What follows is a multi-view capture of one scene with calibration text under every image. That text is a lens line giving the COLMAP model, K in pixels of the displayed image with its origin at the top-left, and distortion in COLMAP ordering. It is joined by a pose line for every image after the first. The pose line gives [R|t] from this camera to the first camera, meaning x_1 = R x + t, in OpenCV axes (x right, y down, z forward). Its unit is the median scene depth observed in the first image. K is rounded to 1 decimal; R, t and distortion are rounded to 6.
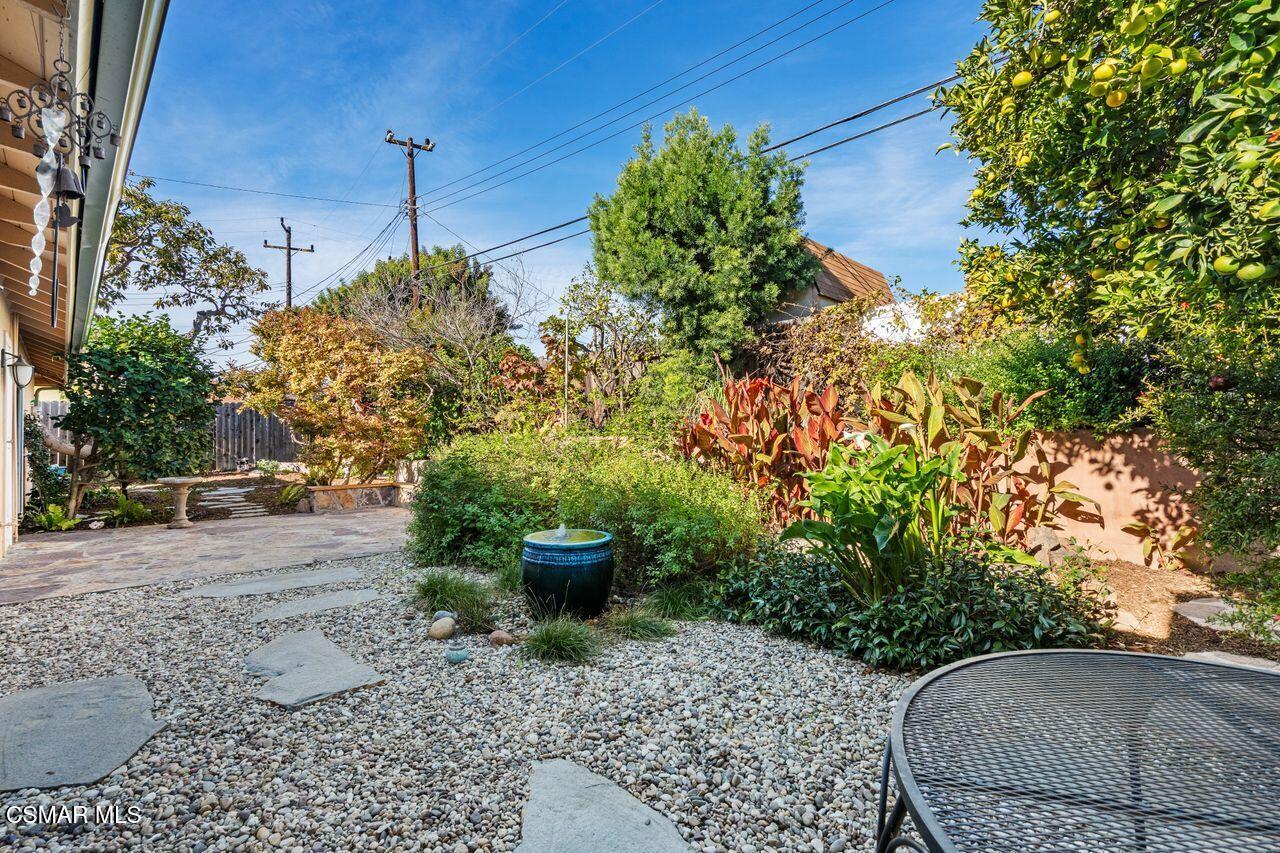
lens RADIAL K [[588.8, 0, 638.9], [0, 588.8, 392.8], [0, 0, 1]] dist [-0.003693, 0.000809]
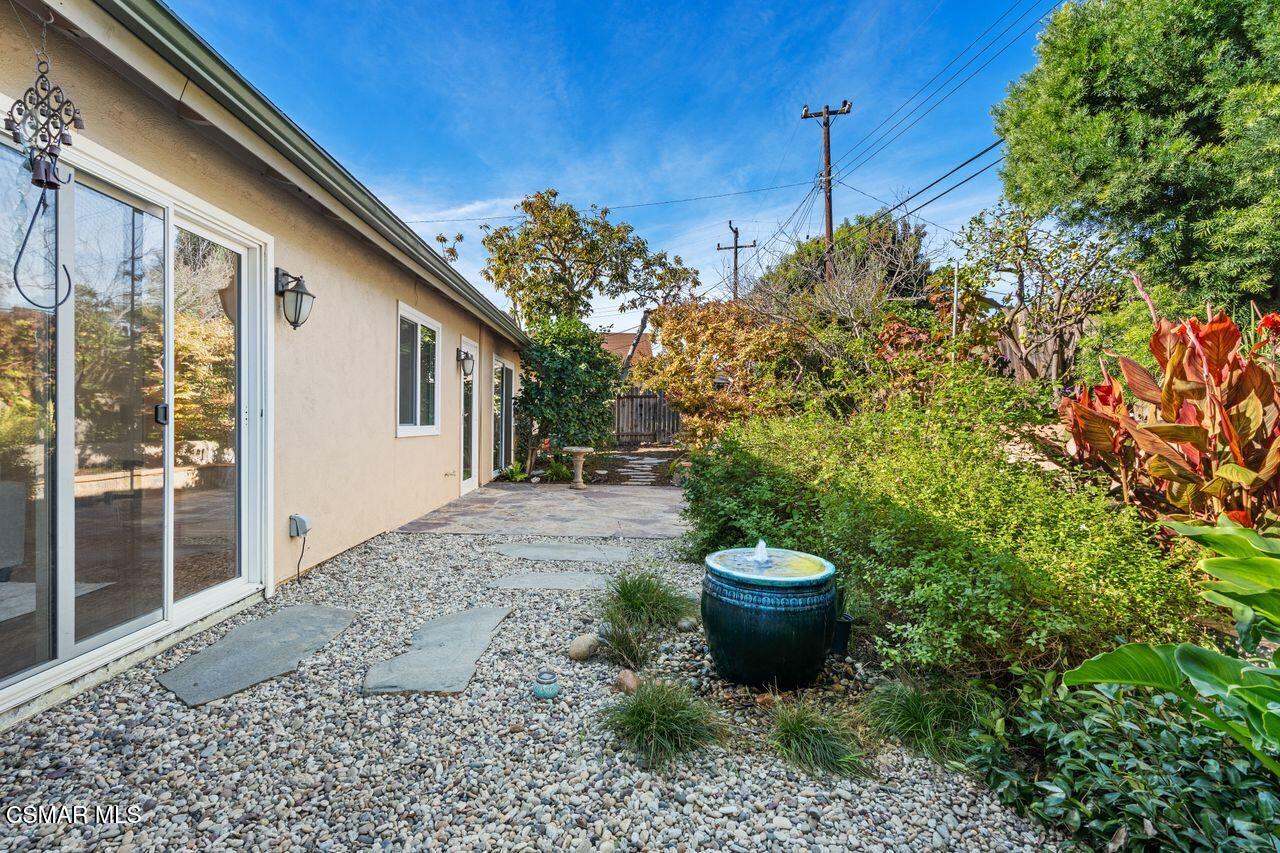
lens RADIAL K [[582.5, 0, 639.8], [0, 582.5, 407.3], [0, 0, 1]] dist [-0.001325, 0.000802]
pose [[0.719932, 0.008032, -0.693998, 0.110667], [0.029275, 0.998692, 0.041928, 0.012743], [0.693427, -0.050502, 0.718755, 0.184812]]
